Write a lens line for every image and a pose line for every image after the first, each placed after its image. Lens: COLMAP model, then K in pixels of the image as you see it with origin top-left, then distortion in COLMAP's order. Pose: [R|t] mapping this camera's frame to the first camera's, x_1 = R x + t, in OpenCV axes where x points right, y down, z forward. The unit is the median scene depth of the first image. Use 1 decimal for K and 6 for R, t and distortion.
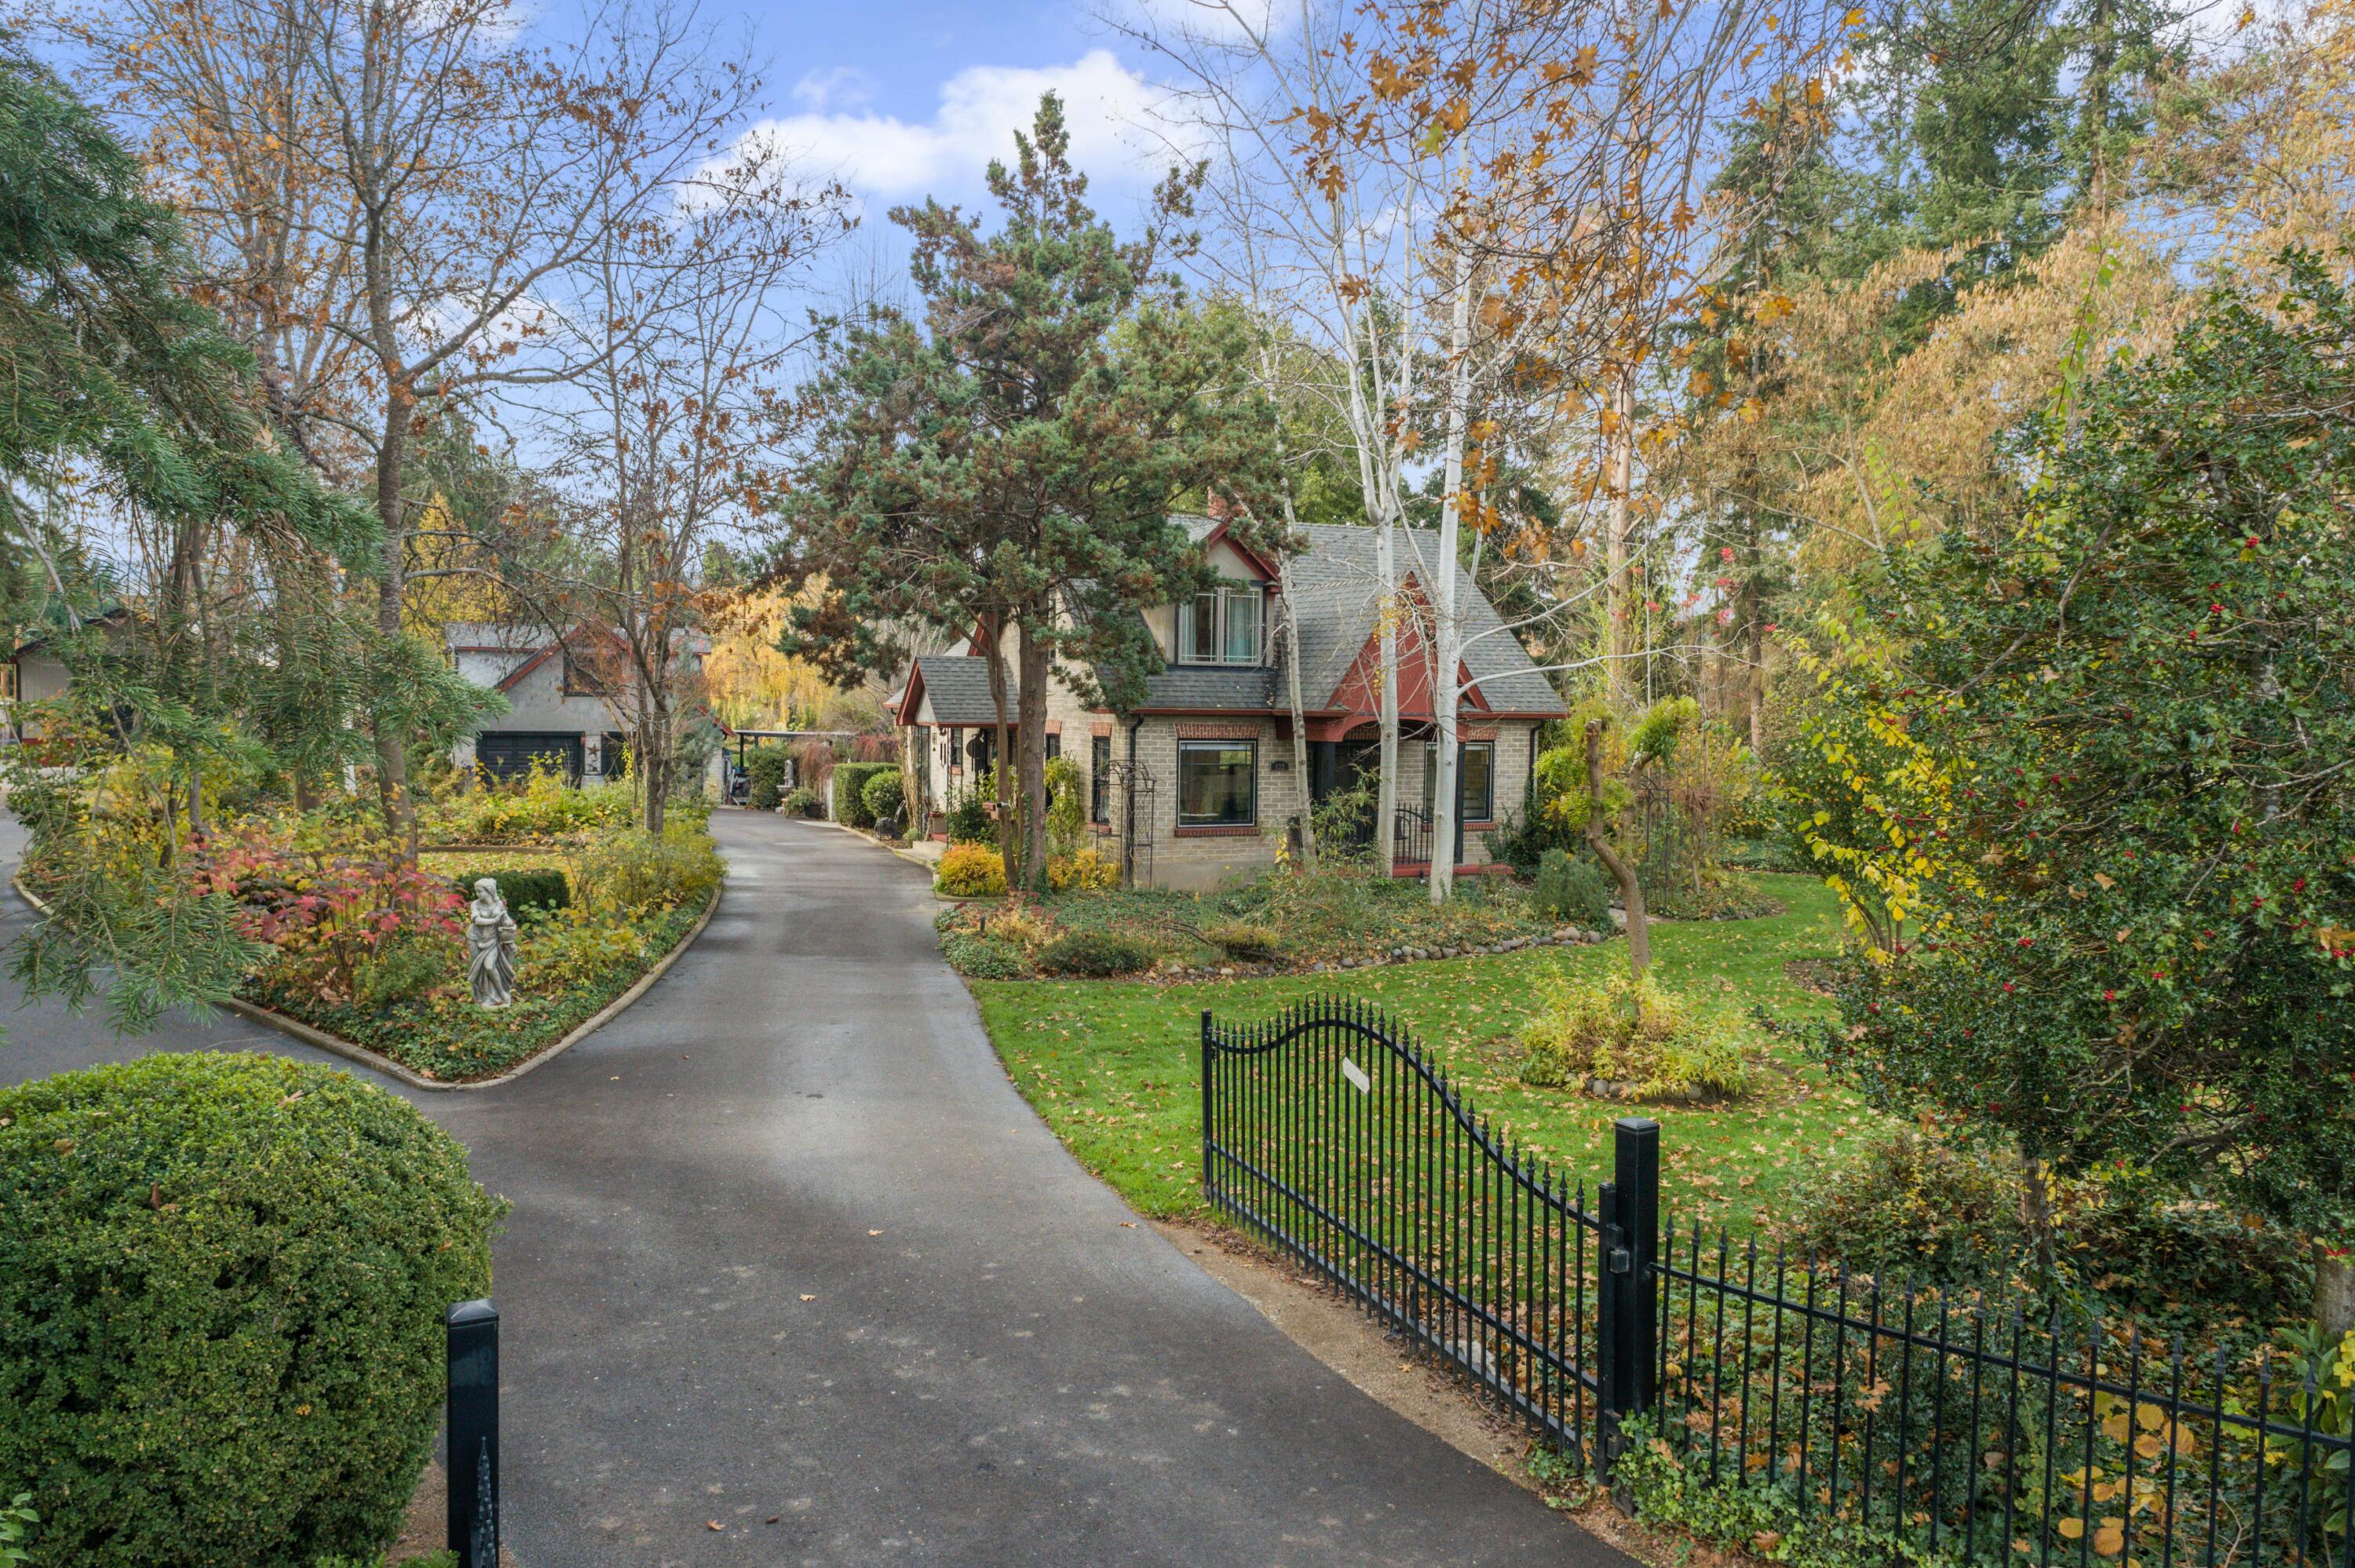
lens RADIAL K [[1595.9, 0, 1174.2], [0, 1595.9, 781.7], [0, 0, 1]] dist [-0.000502, 0.001553]
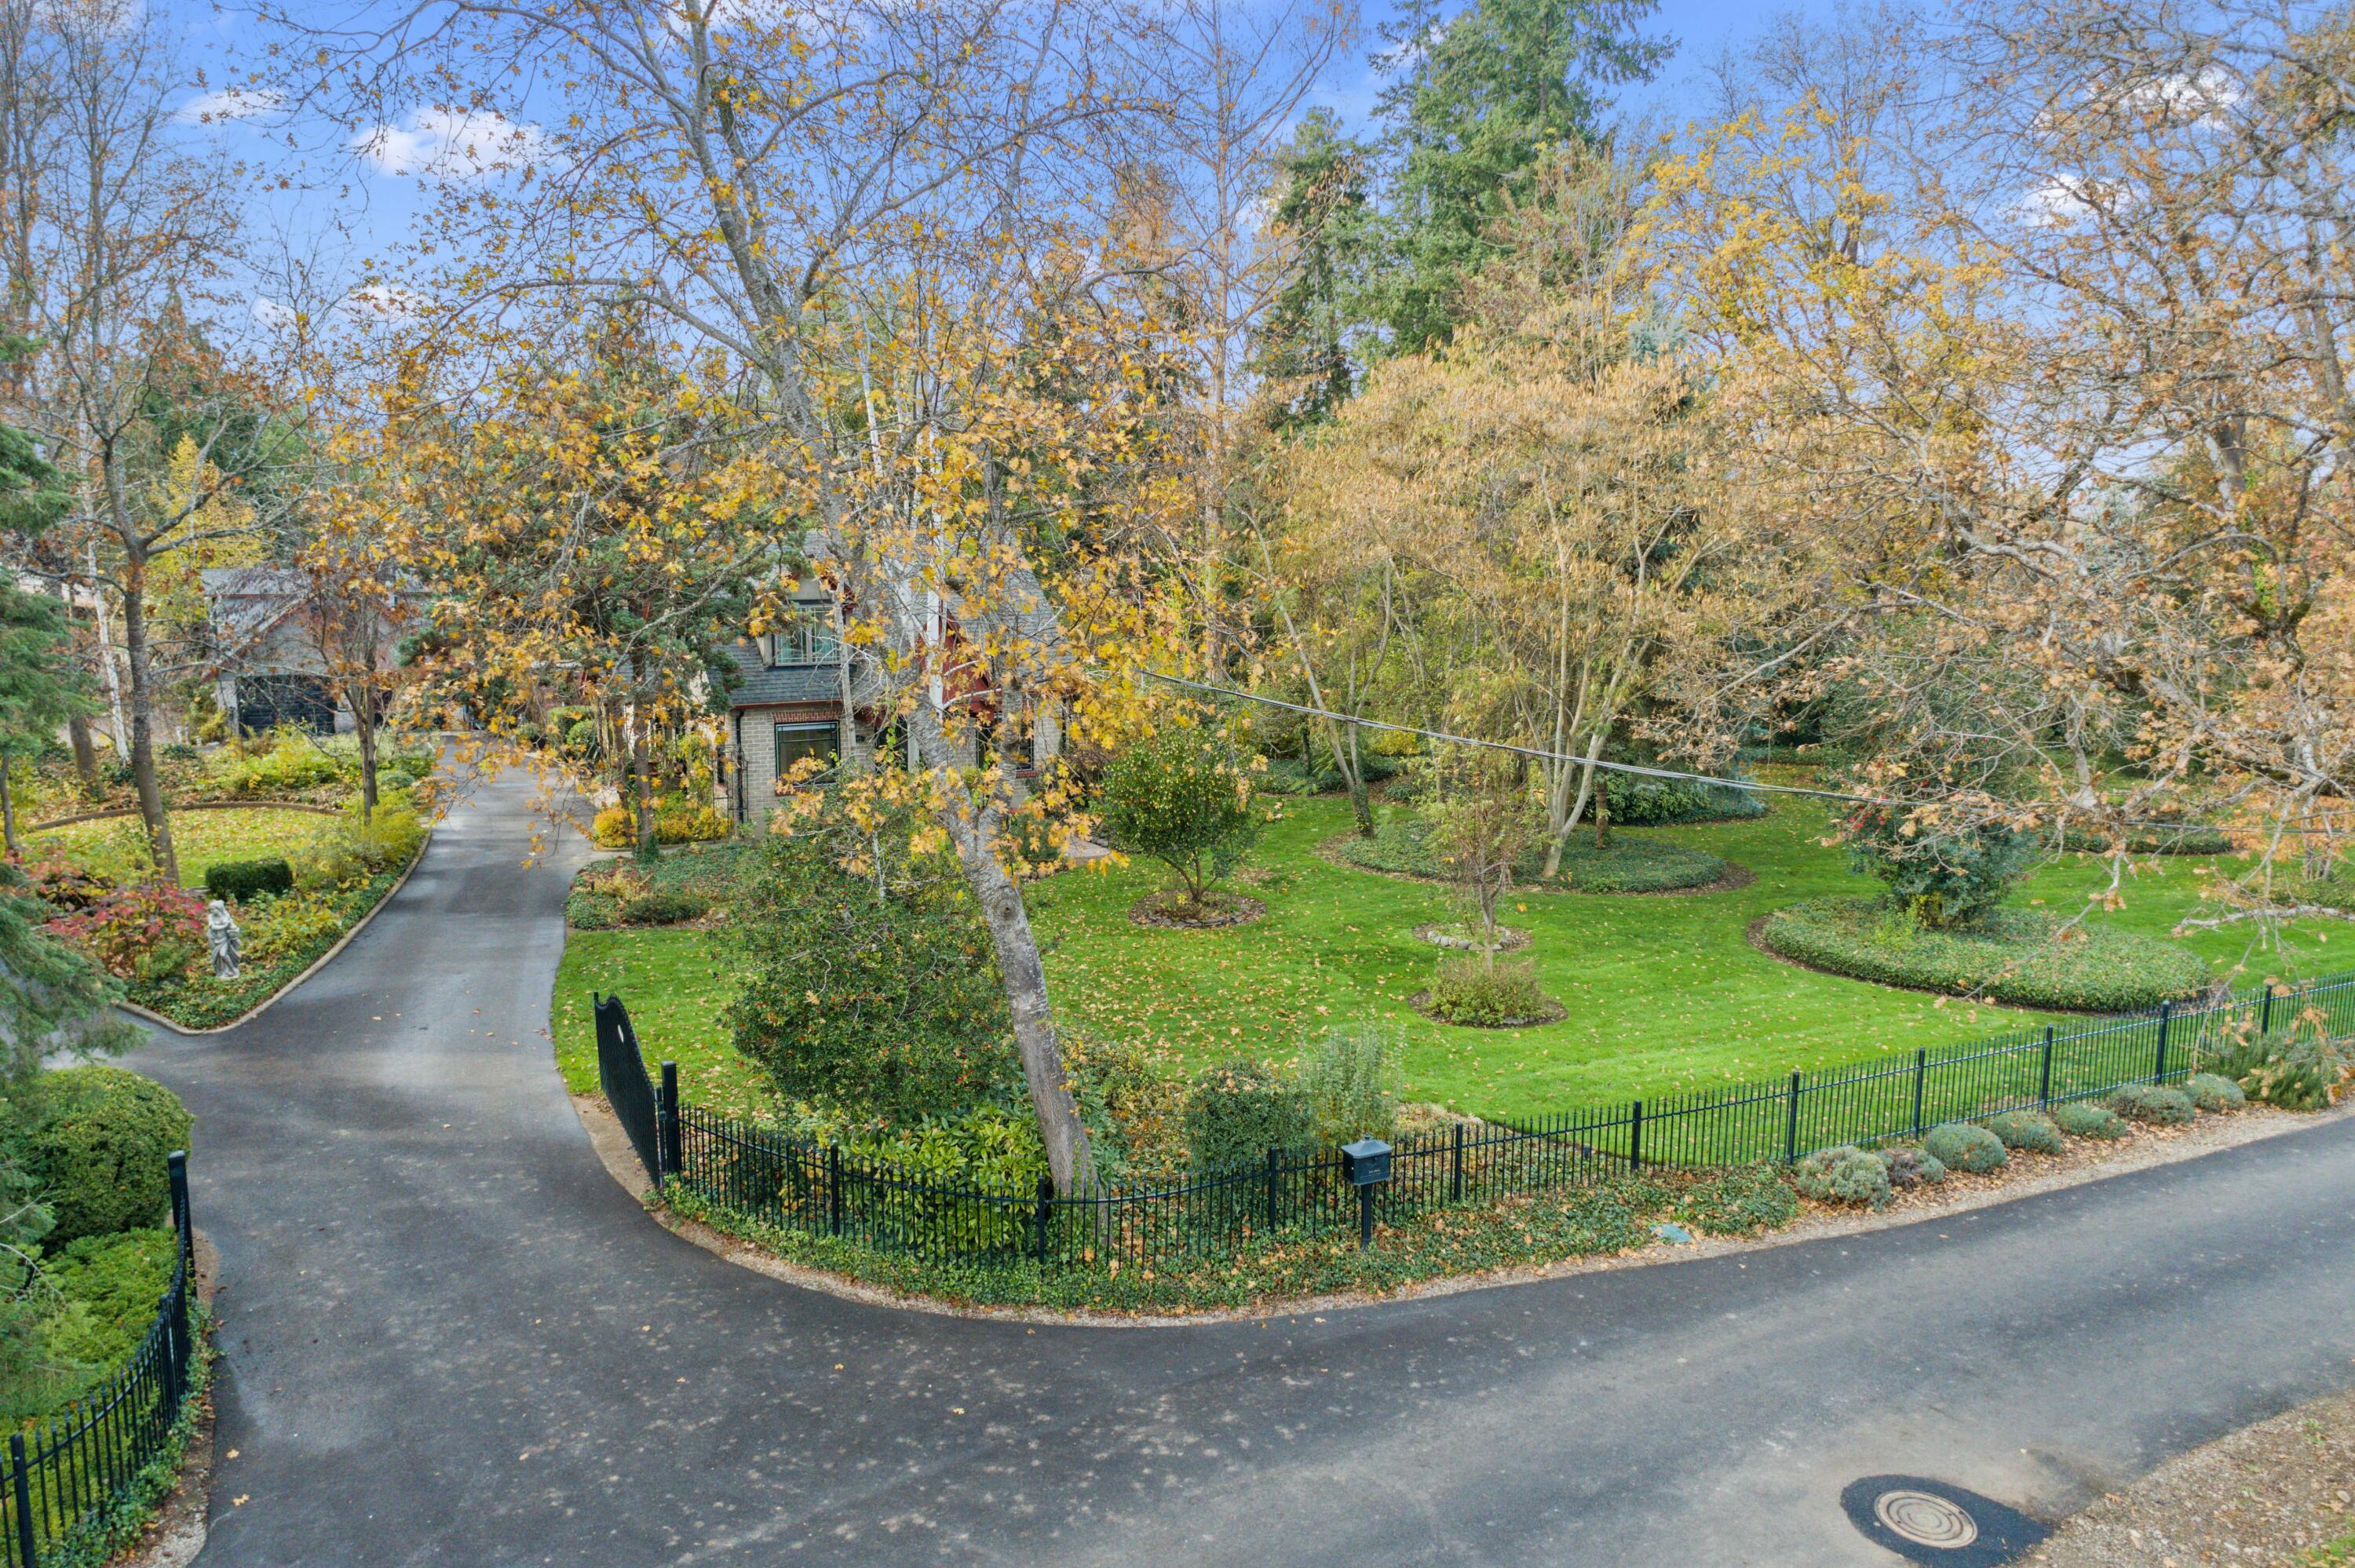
lens RADIAL K [[1595.9, 0, 1180.2], [0, 1595.9, 785.3], [0, 0, 1]] dist [-0.000502, 0.001553]
pose [[0.994270, -0.024737, 0.104000, 0.362501], [0.013348, 0.993974, 0.108805, -0.210972], [-0.106065, -0.106793, 0.988608, -0.668154]]
